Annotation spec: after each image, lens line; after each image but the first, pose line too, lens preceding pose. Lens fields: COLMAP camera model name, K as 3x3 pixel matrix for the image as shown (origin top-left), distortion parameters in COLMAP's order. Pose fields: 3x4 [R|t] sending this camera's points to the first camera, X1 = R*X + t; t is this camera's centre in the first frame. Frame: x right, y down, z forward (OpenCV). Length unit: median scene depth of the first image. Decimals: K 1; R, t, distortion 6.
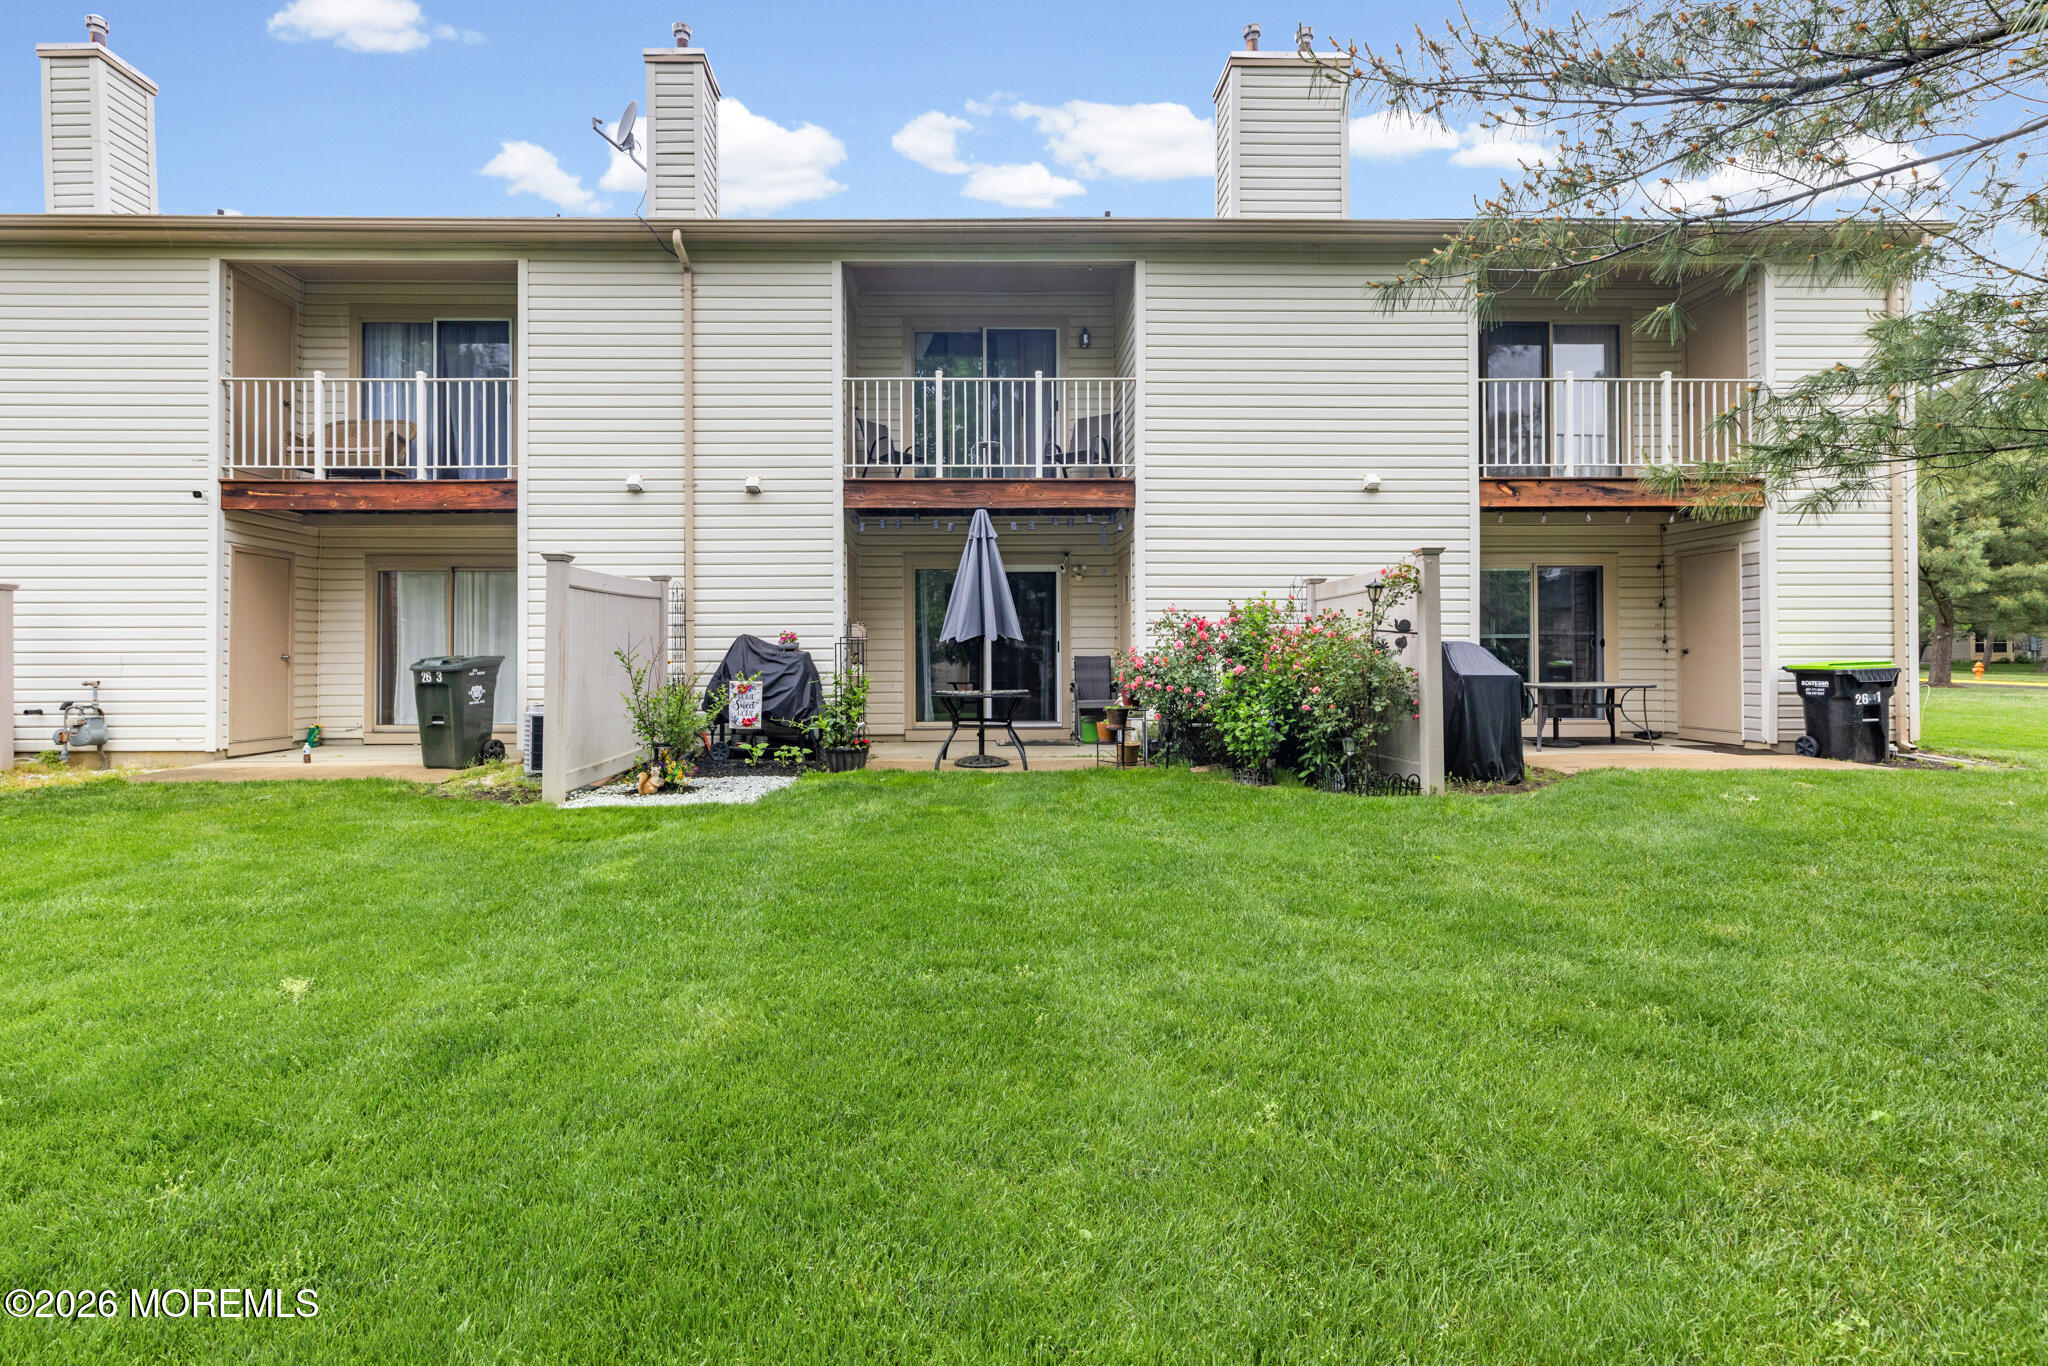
lens RADIAL K [[915.5, 0, 1026.4], [0, 915.5, 675.0], [0, 0, 1]] dist [0.001537, 0.000292]
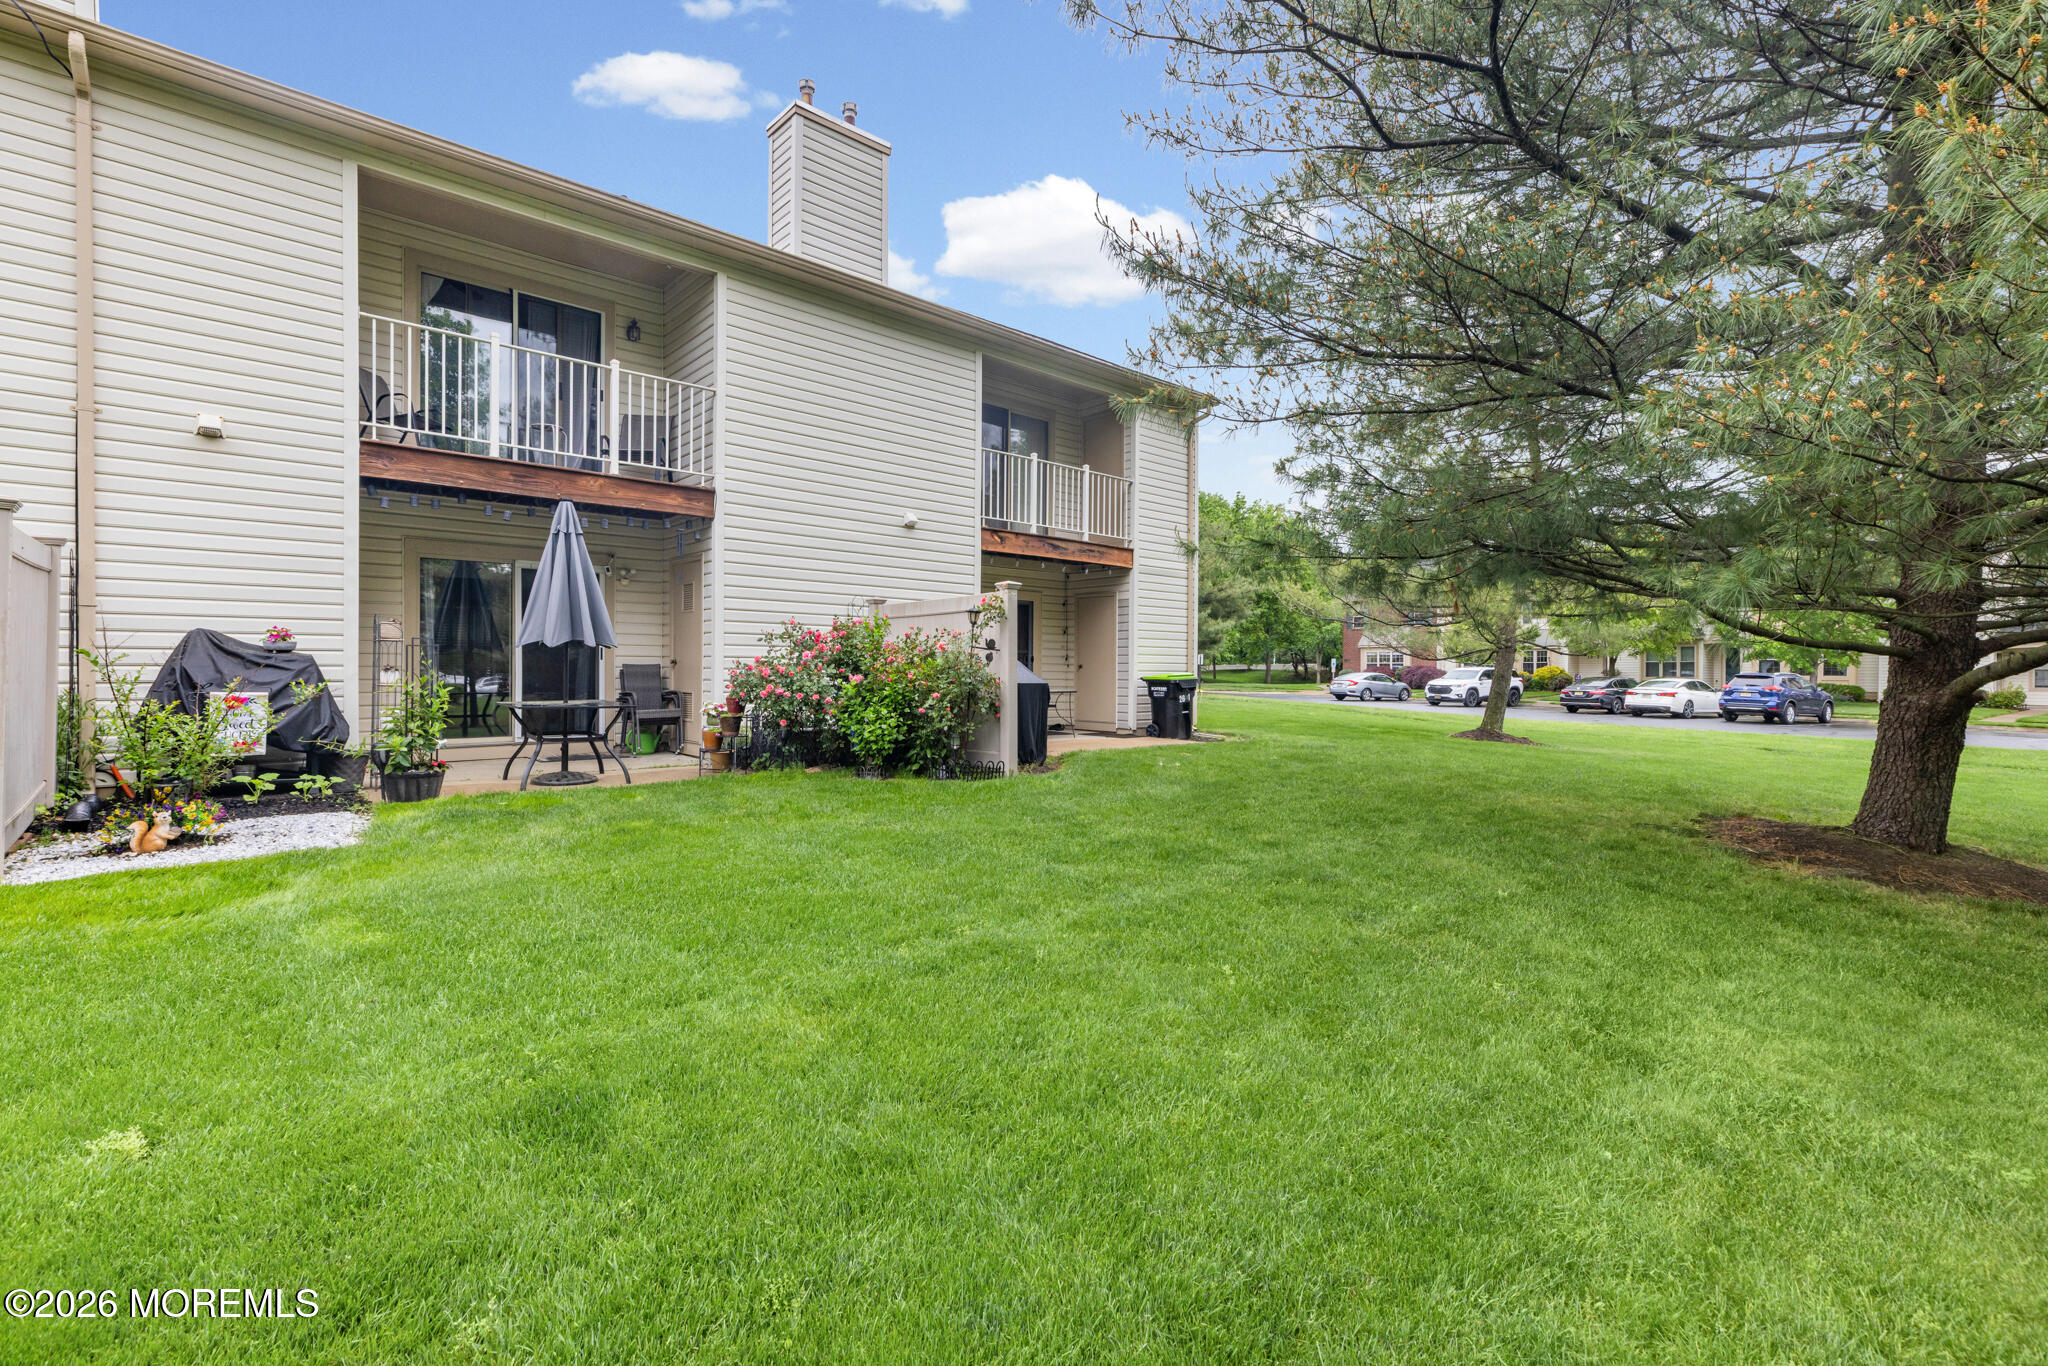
lens RADIAL K [[924.8, 0, 1023.2], [0, 924.8, 701.8], [0, 0, 1]] dist [0.003342, 0.000425]
pose [[0.750869, -0.014072, 0.660301, -0.307603], [0.000946, 0.999795, 0.020232, -0.000411], [-0.660450, -0.014567, 0.750728, 0.005090]]
